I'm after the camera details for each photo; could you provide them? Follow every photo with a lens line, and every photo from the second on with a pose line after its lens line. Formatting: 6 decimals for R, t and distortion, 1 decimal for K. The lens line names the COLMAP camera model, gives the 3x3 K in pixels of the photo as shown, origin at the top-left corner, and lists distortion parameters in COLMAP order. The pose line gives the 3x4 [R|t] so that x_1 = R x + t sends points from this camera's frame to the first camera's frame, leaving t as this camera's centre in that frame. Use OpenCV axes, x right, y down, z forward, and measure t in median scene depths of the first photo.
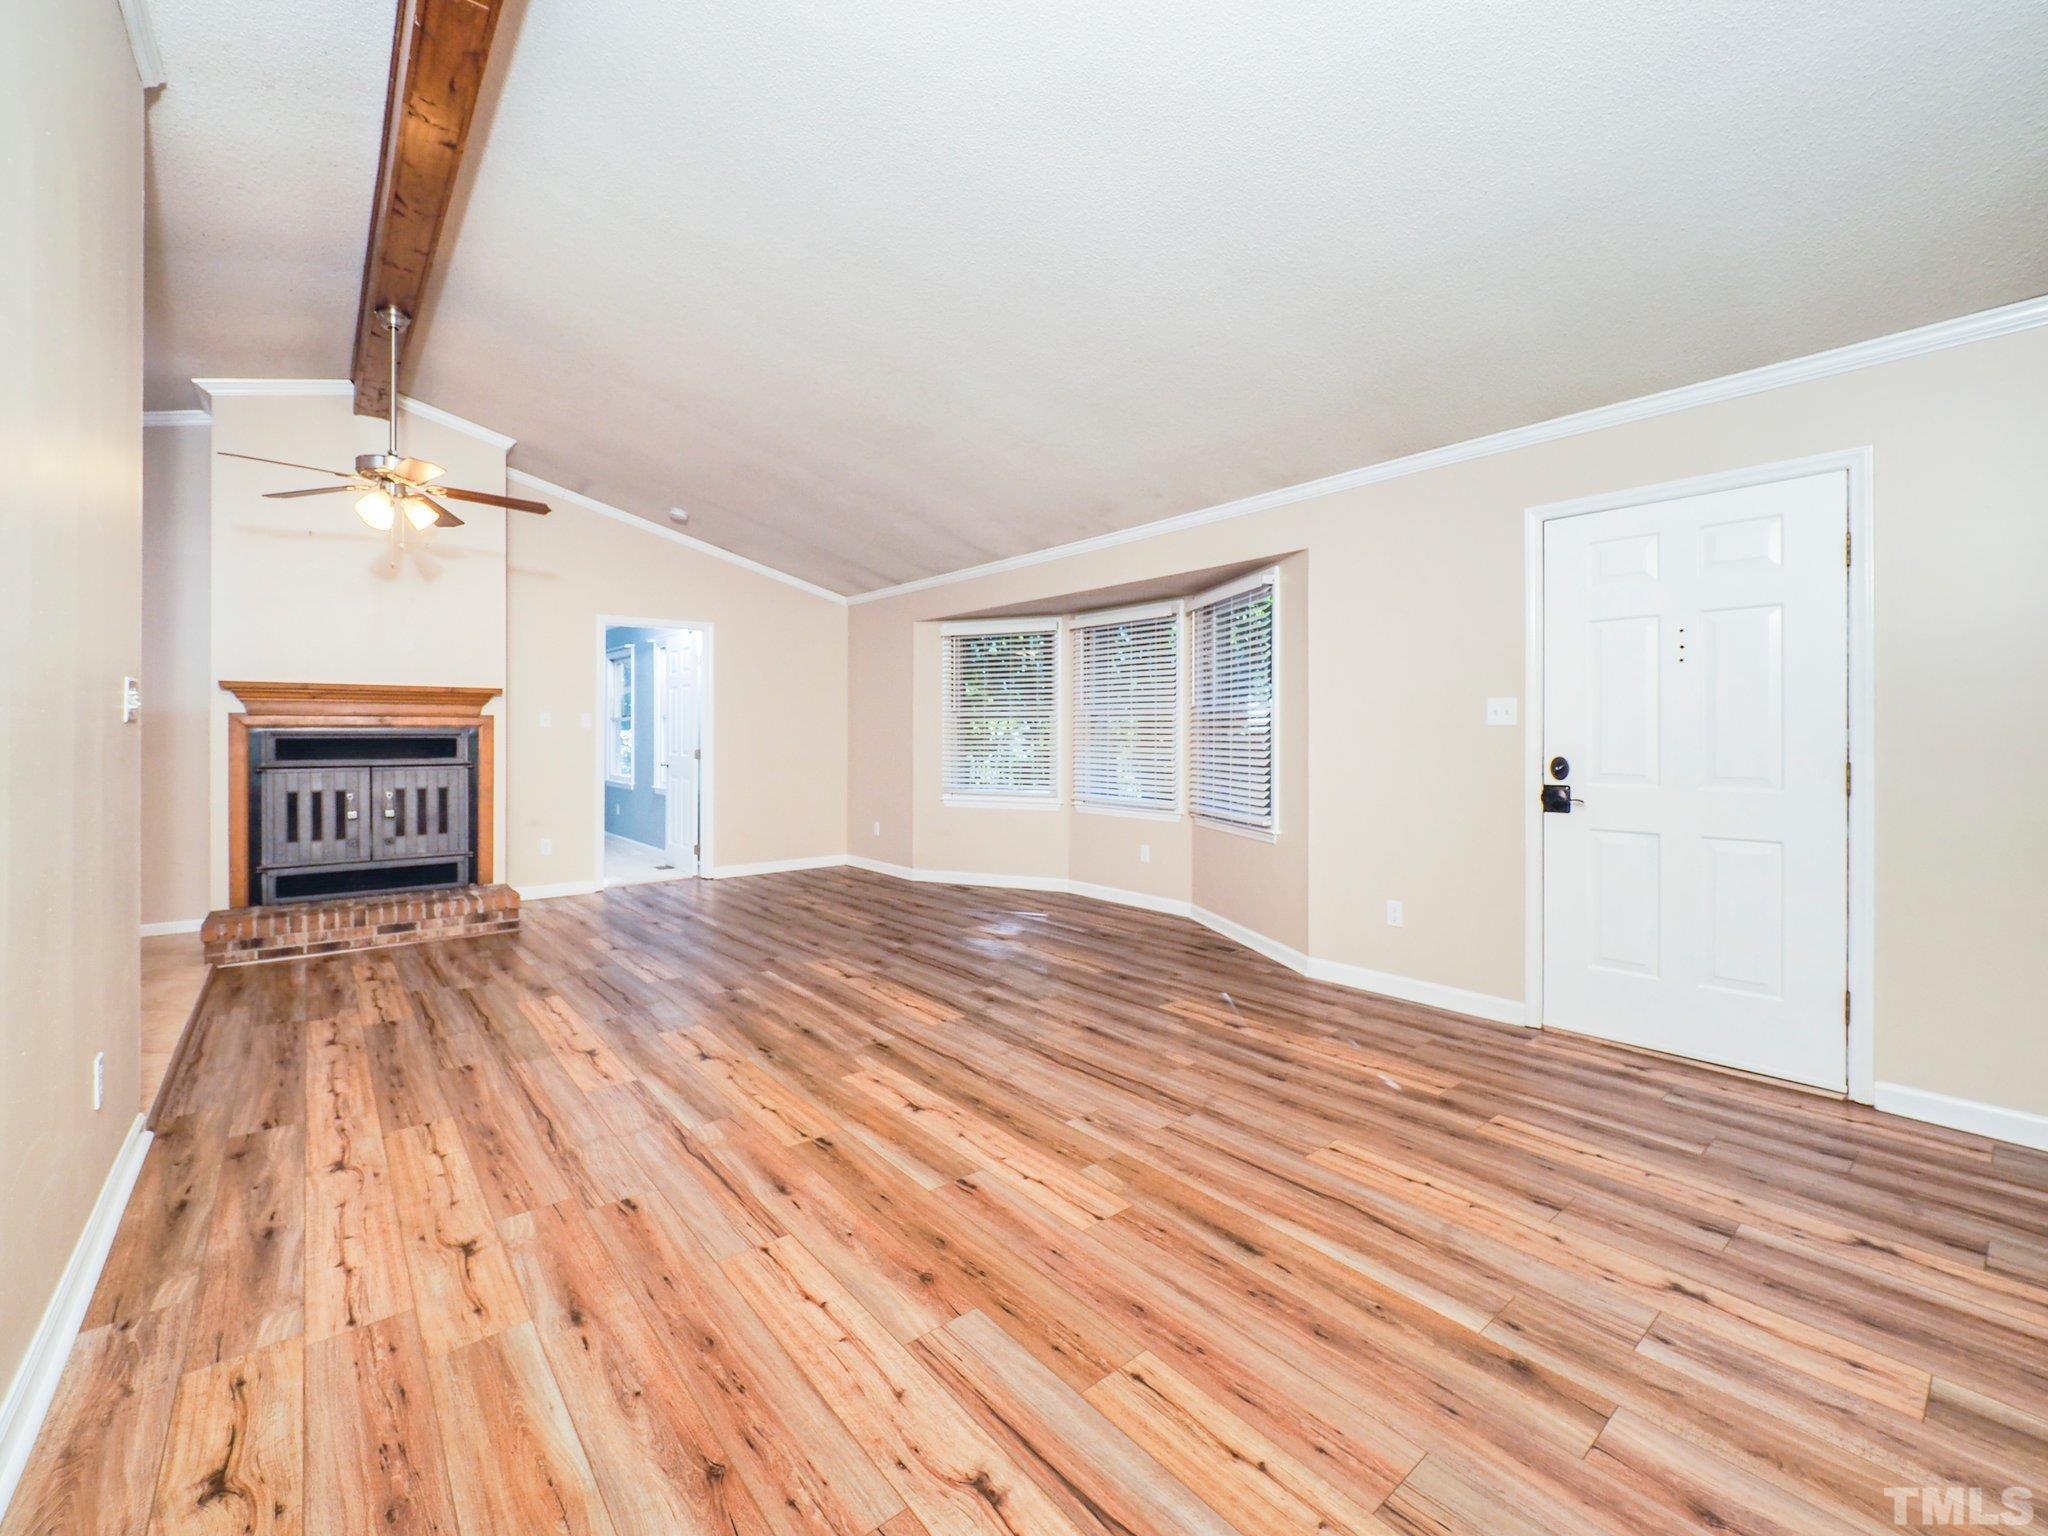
lens RADIAL K [[870.9, 0, 1030.2], [0, 870.9, 753.0], [0, 0, 1]] dist [-0.003519, -0.000749]
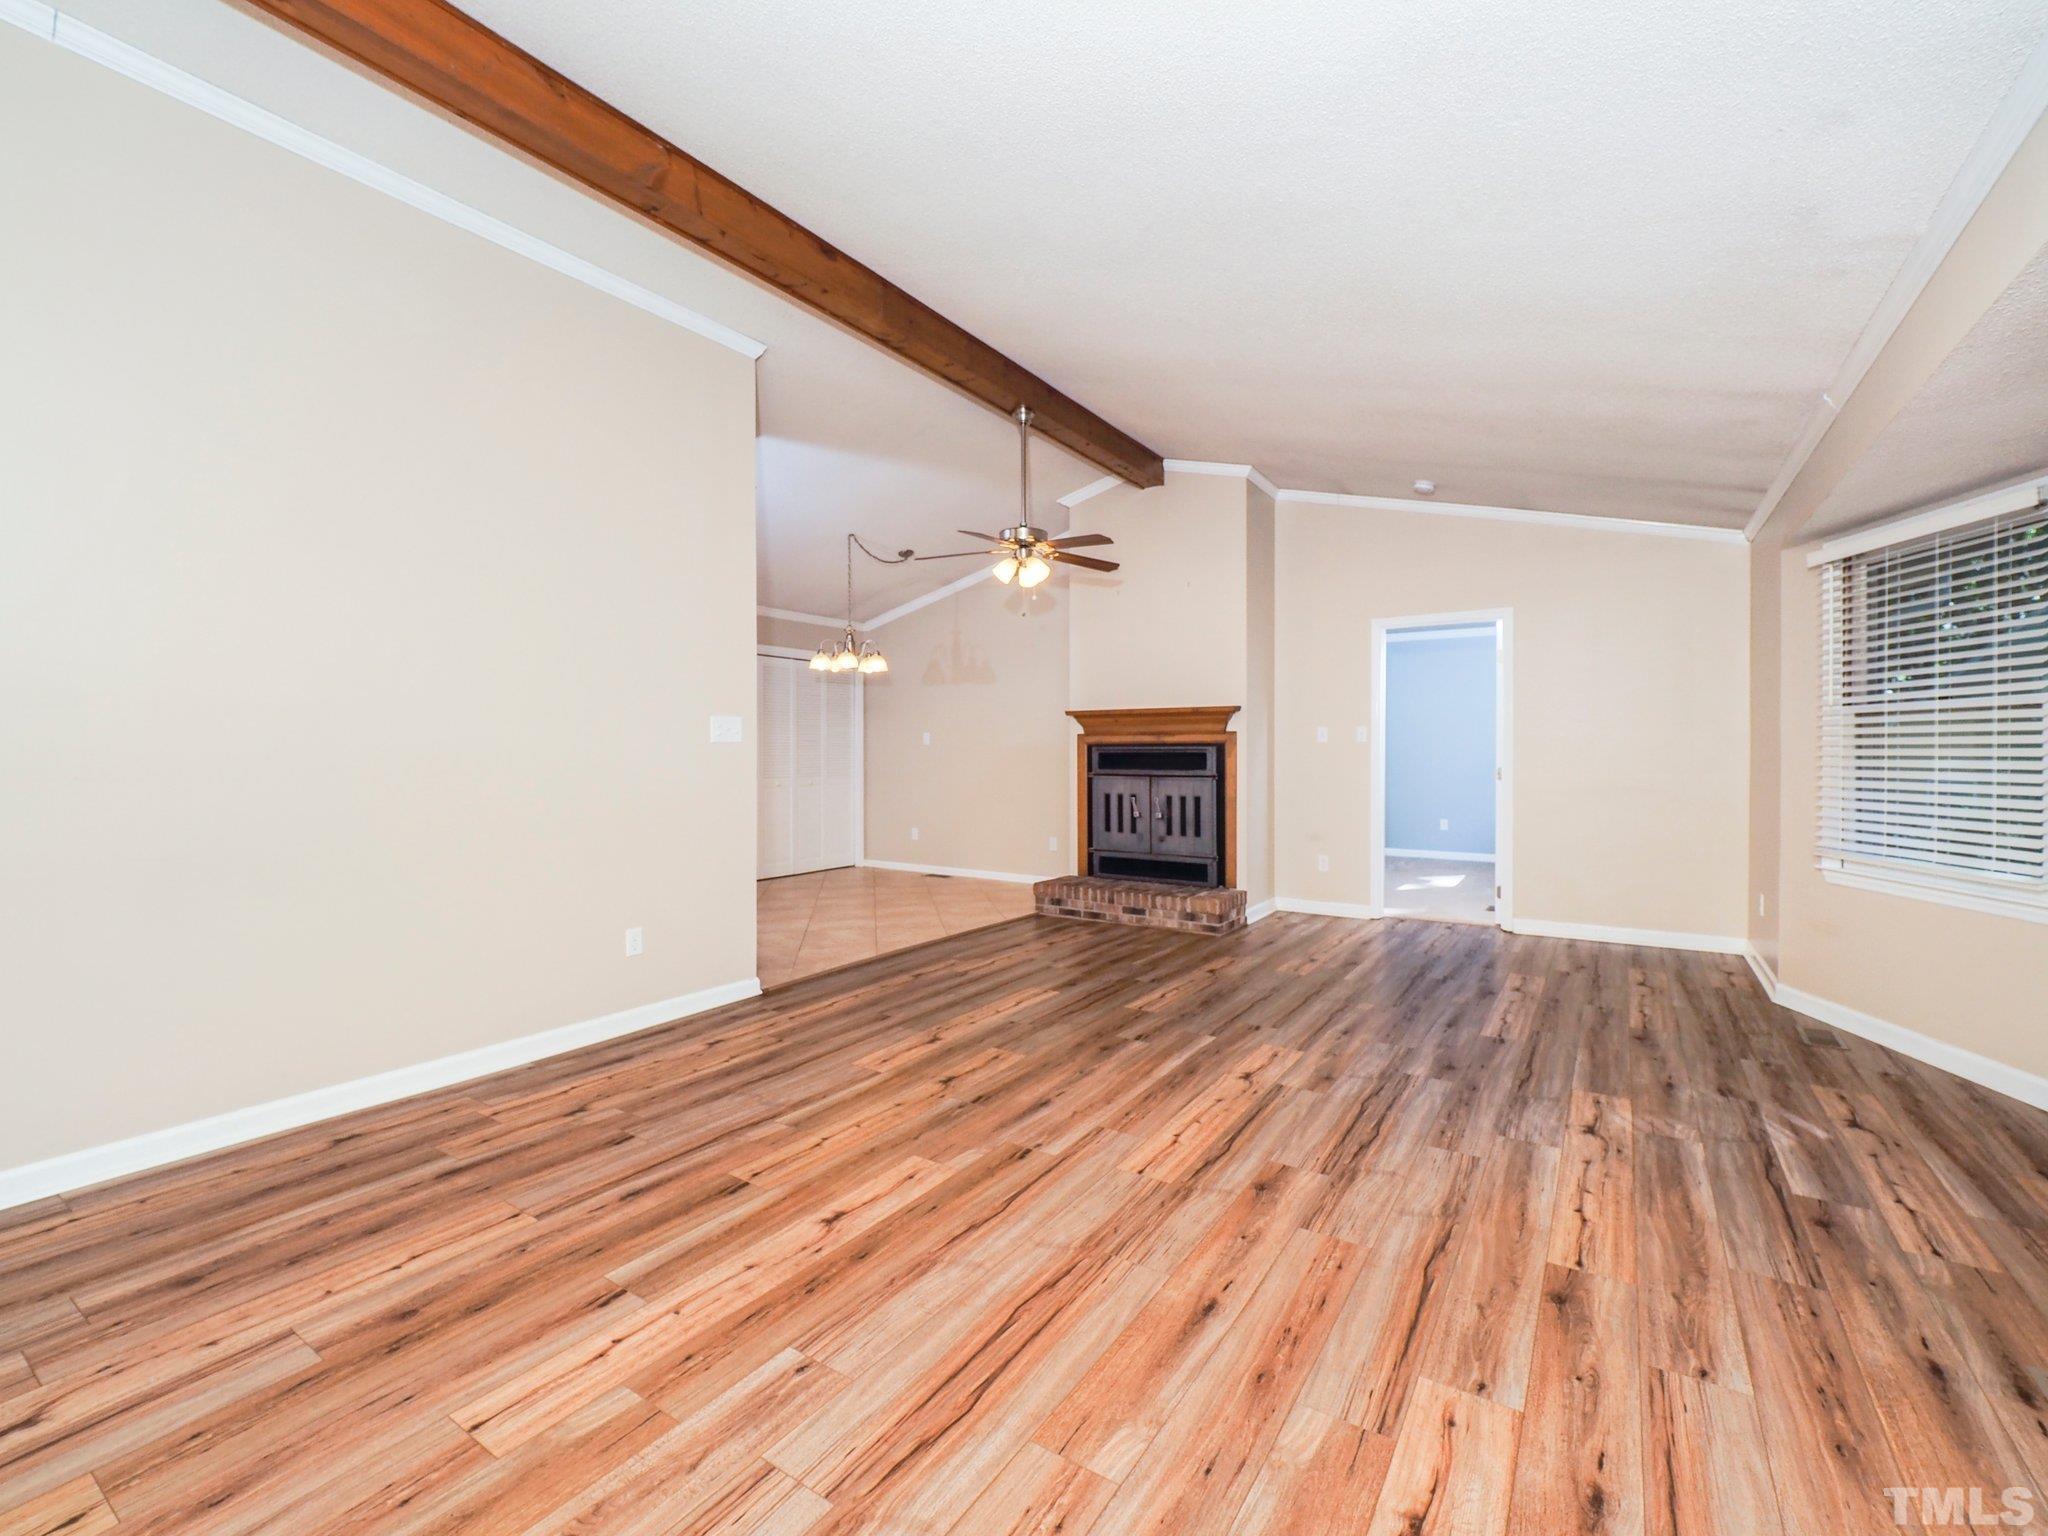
lens RADIAL K [[870.9, 0, 1032.7], [0, 870.9, 755.9], [0, 0, 1]] dist [-0.003519, -0.000749]
pose [[0.296627, 0.008257, -0.954958, 0.406009], [-0.016680, 0.999855, 0.003464, -0.015372], [0.954848, 0.014901, 0.296722, 0.550502]]
